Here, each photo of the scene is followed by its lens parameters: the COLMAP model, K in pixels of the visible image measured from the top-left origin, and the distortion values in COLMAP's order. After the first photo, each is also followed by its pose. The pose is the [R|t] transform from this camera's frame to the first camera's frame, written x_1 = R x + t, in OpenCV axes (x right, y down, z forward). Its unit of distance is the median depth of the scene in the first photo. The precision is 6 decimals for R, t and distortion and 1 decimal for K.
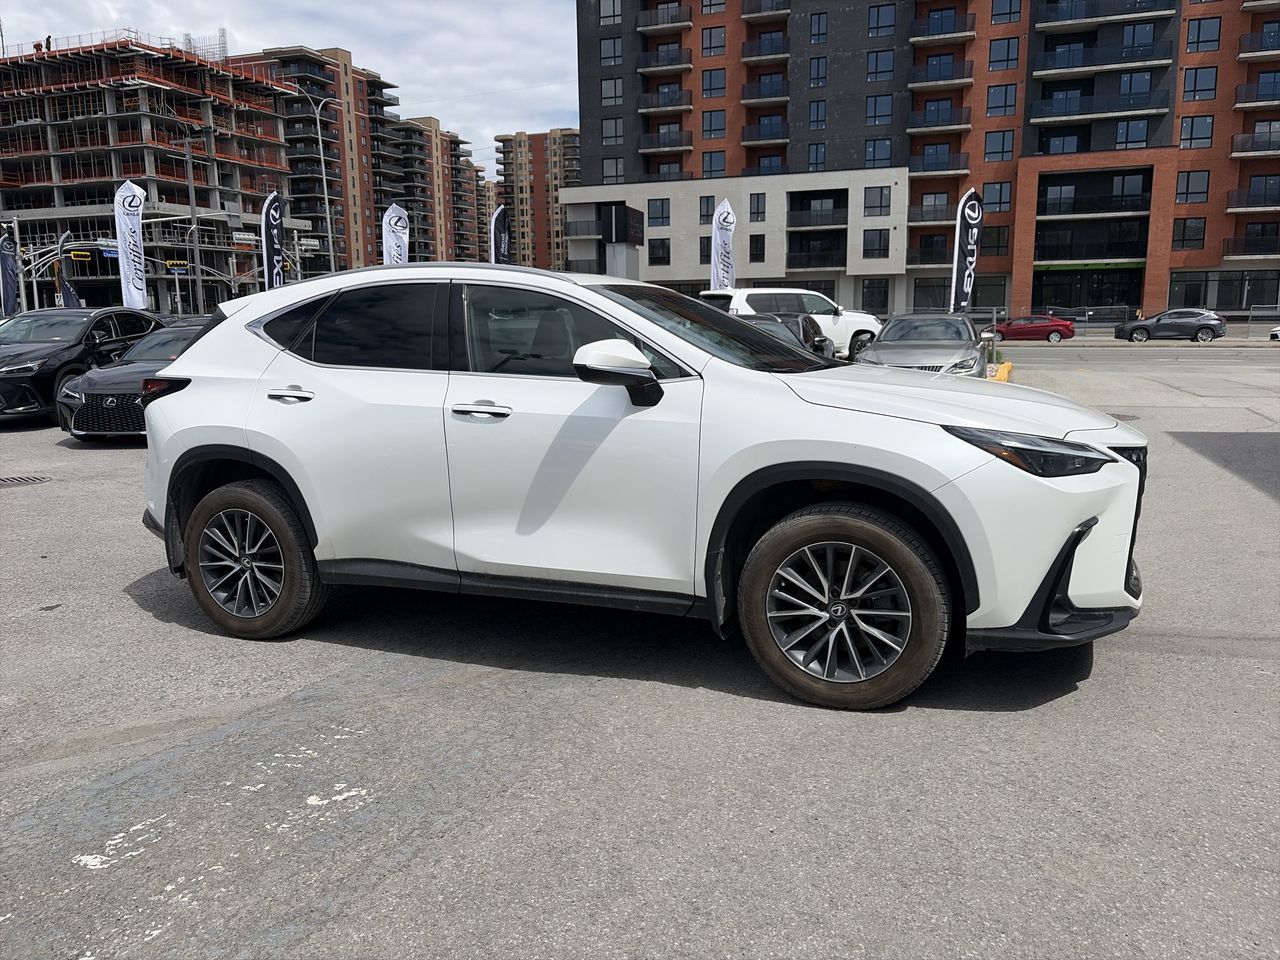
lens RADIAL K [[965.2, 0, 648.8], [0, 965.2, 472.3], [0, 0, 1]] dist [0.041620, -0.038182]
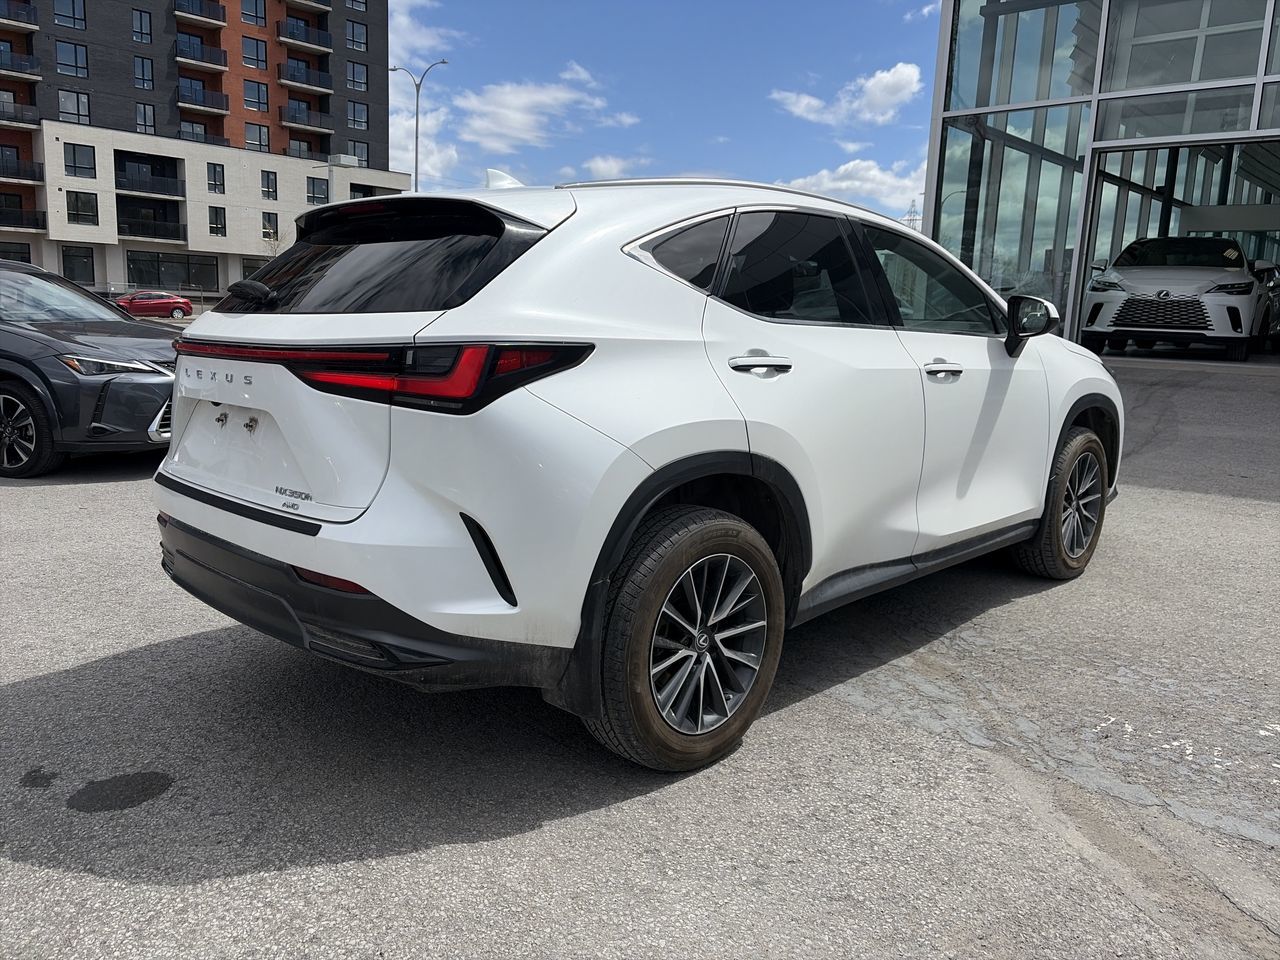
lens RADIAL K [[965.2, 0, 632.0], [0, 965.2, 470.5], [0, 0, 1]] dist [0.041620, -0.038182]
pose [[0.377409, -0.129514, 0.916945, -0.232452], [0.108292, 0.989551, 0.095196, -0.018297], [-0.919693, 0.063370, 0.387490, 0.190185]]
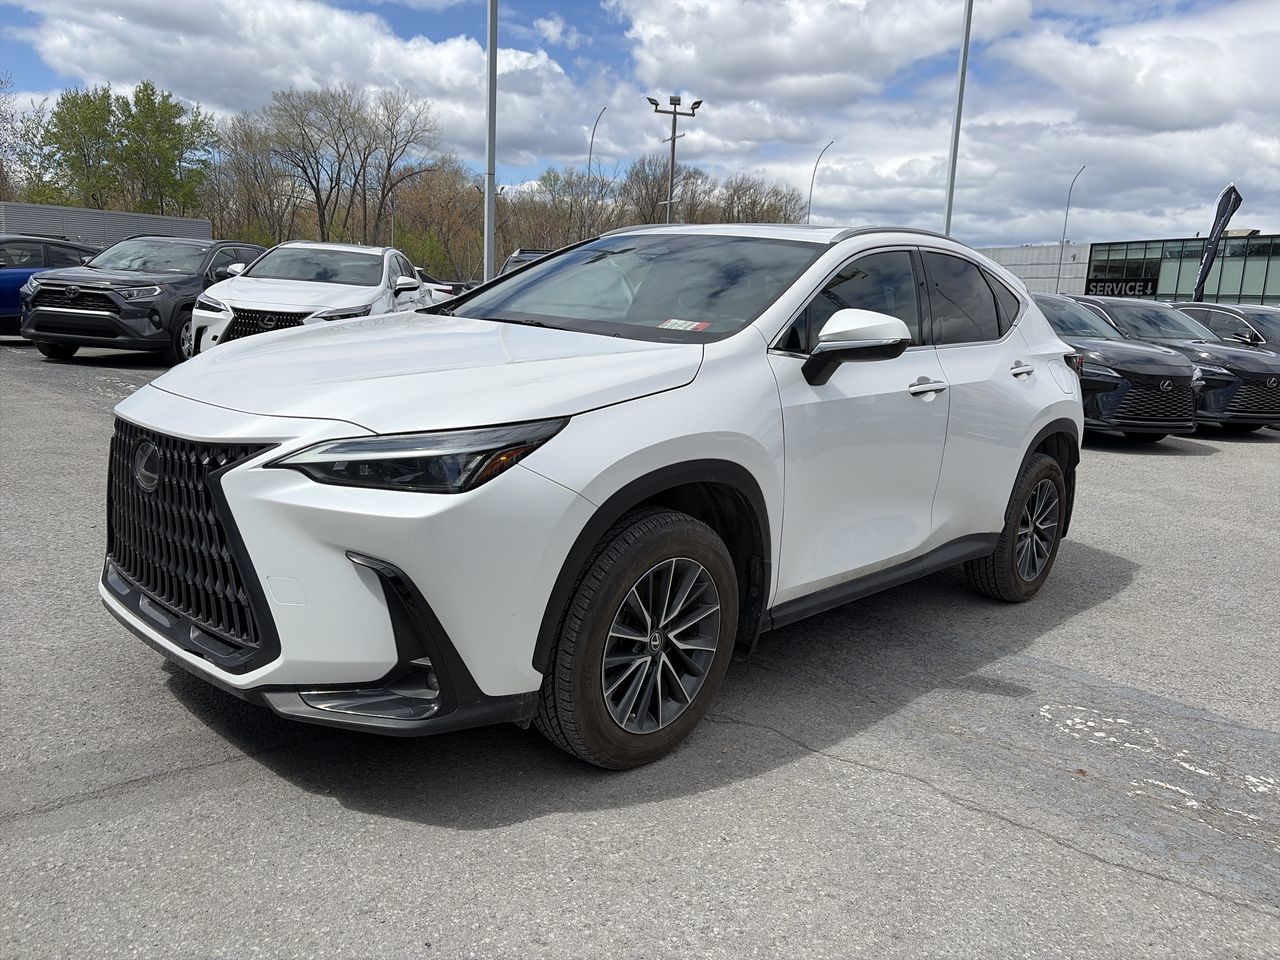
lens RADIAL K [[965.2, 0, 650.4], [0, 965.2, 484.6], [0, 0, 1]] dist [0.041620, -0.038182]
pose [[-0.346359, 0.174319, -0.921764, 0.202244], [-0.193919, 0.948057, 0.252157, -0.045933], [0.917840, 0.266085, -0.294564, 0.305774]]
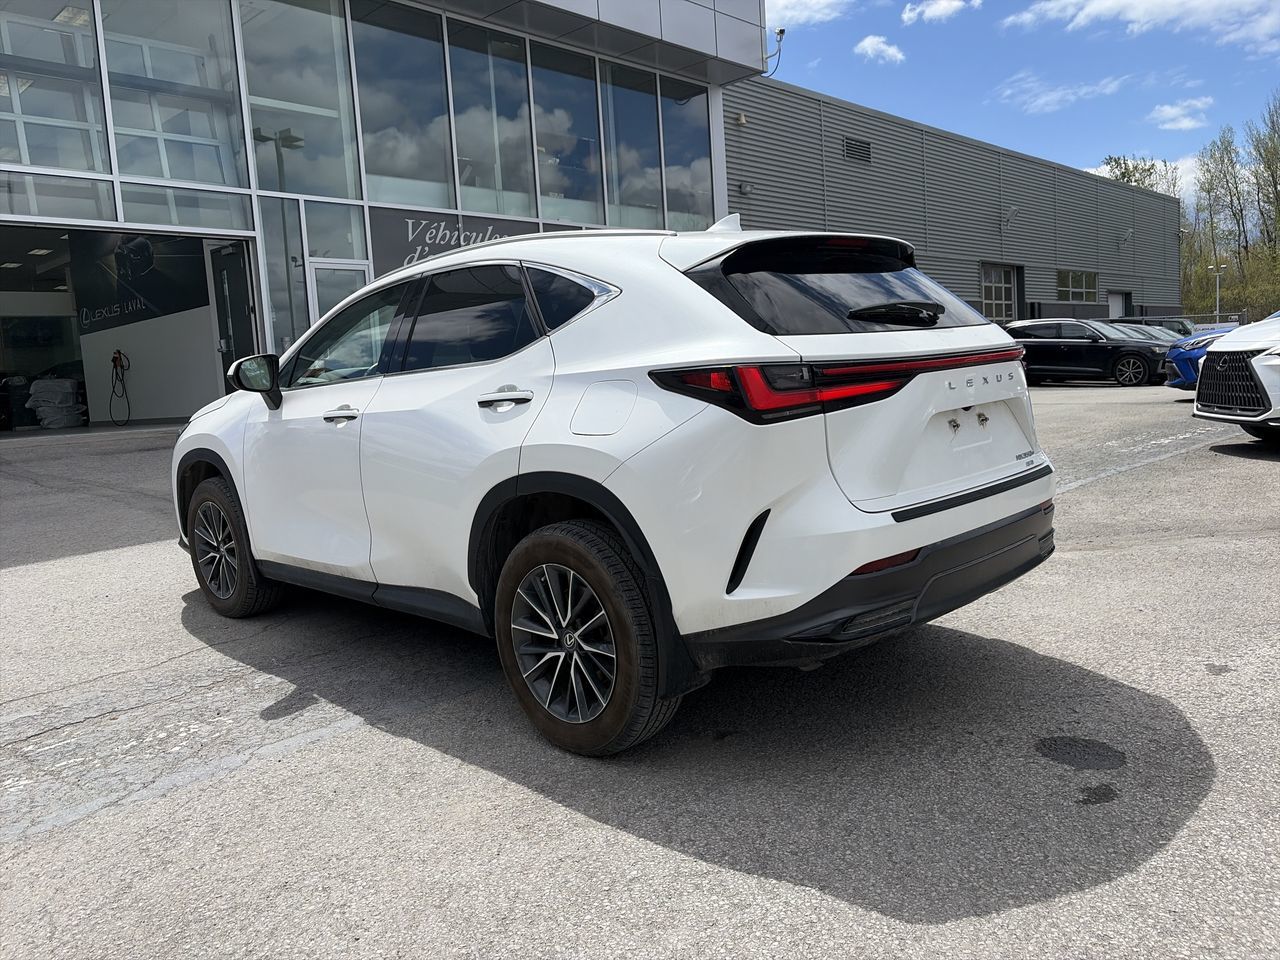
lens RADIAL K [[965.2, 0, 630.9], [0, 965.2, 478.9], [0, 0, 1]] dist [0.041620, -0.038182]
pose [[-0.916237, 0.028247, 0.399640, -0.138185], [0.136666, 0.959716, 0.245495, -0.055349], [-0.376607, 0.279549, -0.883187, 0.457743]]
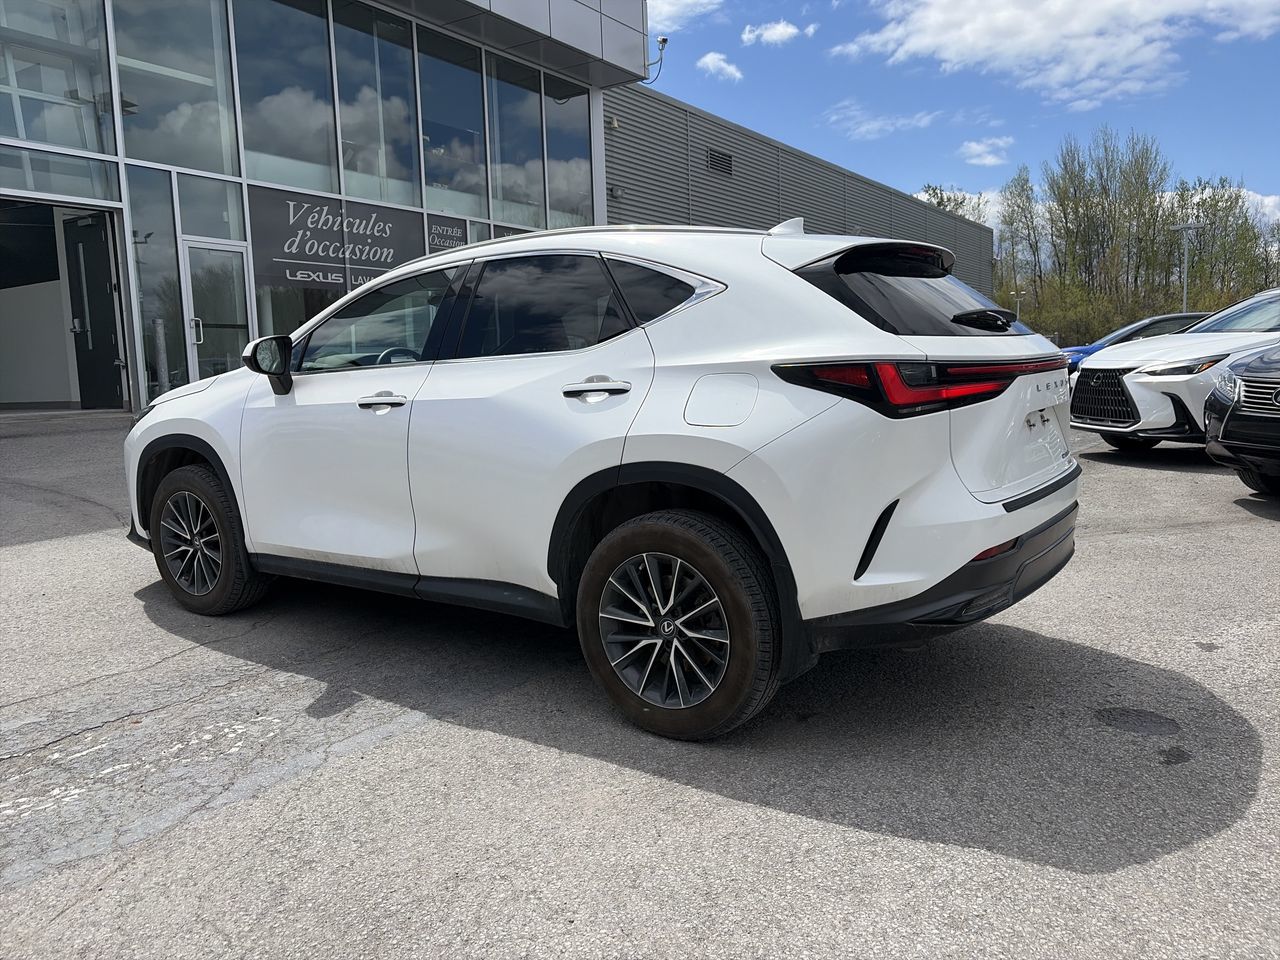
lens RADIAL K [[965.2, 0, 638.6], [0, 965.2, 485.9], [0, 0, 1]] dist [0.041620, -0.038182]
pose [[-0.972906, 0.014751, 0.230728, -0.096473], [0.078528, 0.959718, 0.269768, -0.059142], [-0.217454, 0.280578, -0.934874, 0.474553]]
